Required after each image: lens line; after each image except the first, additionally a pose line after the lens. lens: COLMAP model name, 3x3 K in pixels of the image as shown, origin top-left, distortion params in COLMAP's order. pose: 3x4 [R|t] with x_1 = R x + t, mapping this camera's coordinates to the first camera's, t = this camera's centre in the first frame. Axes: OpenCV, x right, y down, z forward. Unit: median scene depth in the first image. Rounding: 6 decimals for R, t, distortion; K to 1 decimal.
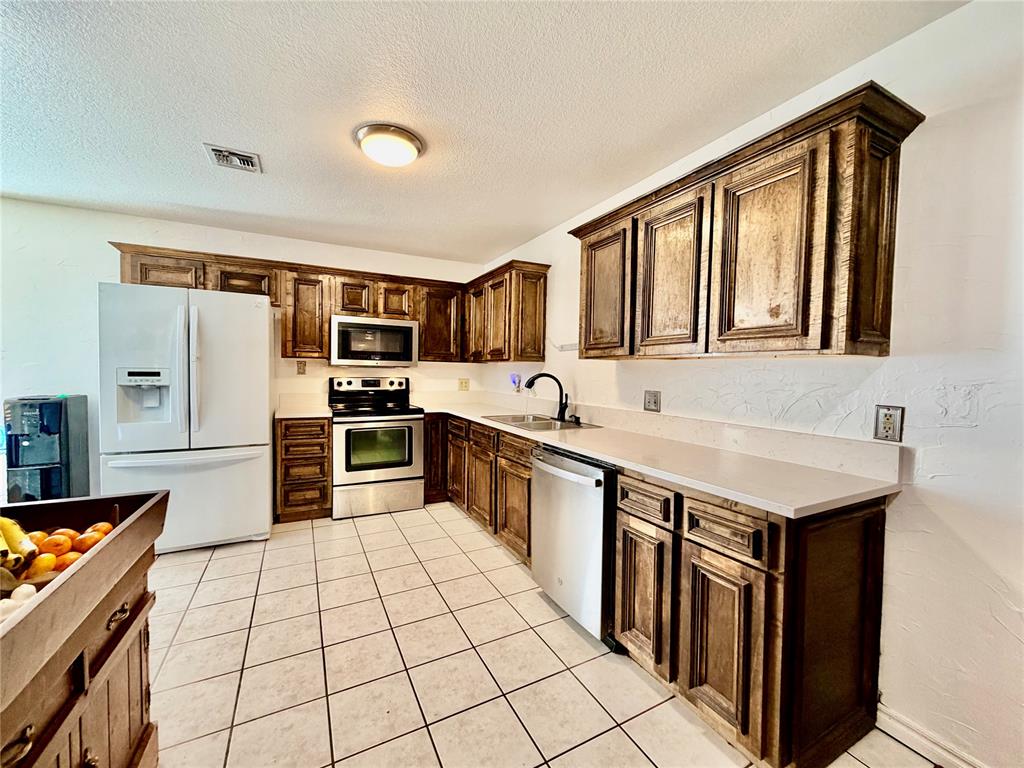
lens RADIAL K [[404.7, 0, 504.2], [0, 404.7, 387.0], [0, 0, 1]] dist [0.000561, 0.000198]
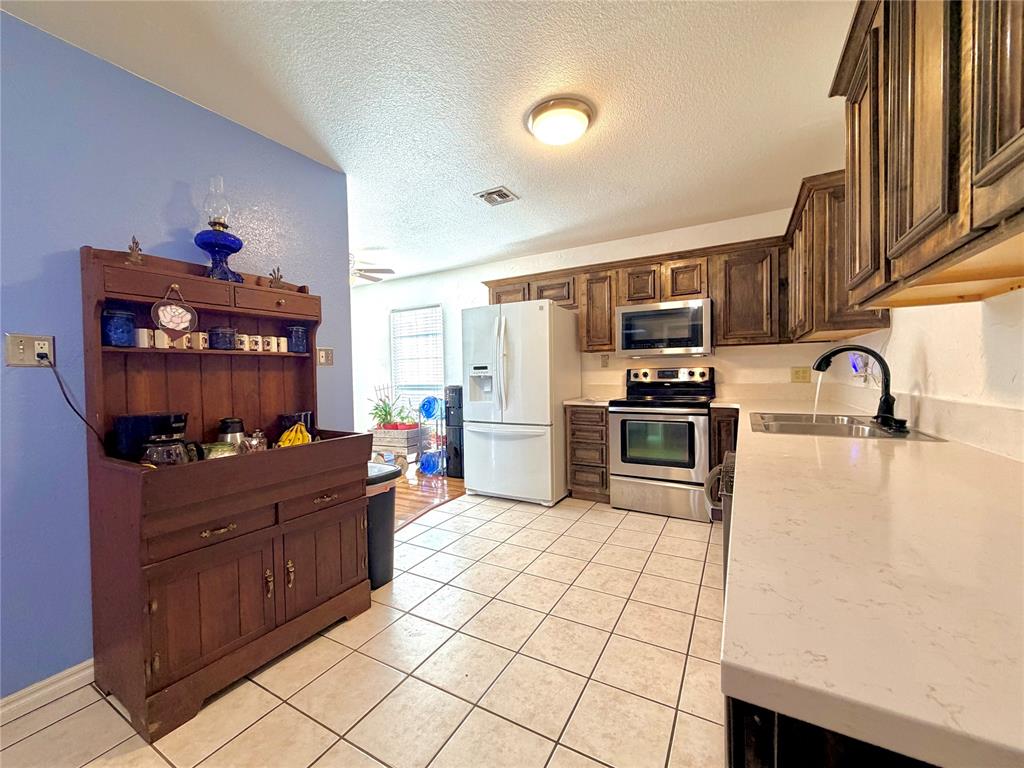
lens RADIAL K [[404.7, 0, 513.1], [0, 404.7, 385.2], [0, 0, 1]] dist [0.000561, 0.000198]
pose [[0.554121, -0.002720, -0.832432, 0.287794], [-0.007969, 0.999932, -0.008571, 0.030984], [0.832398, 0.011383, 0.554061, 0.224492]]
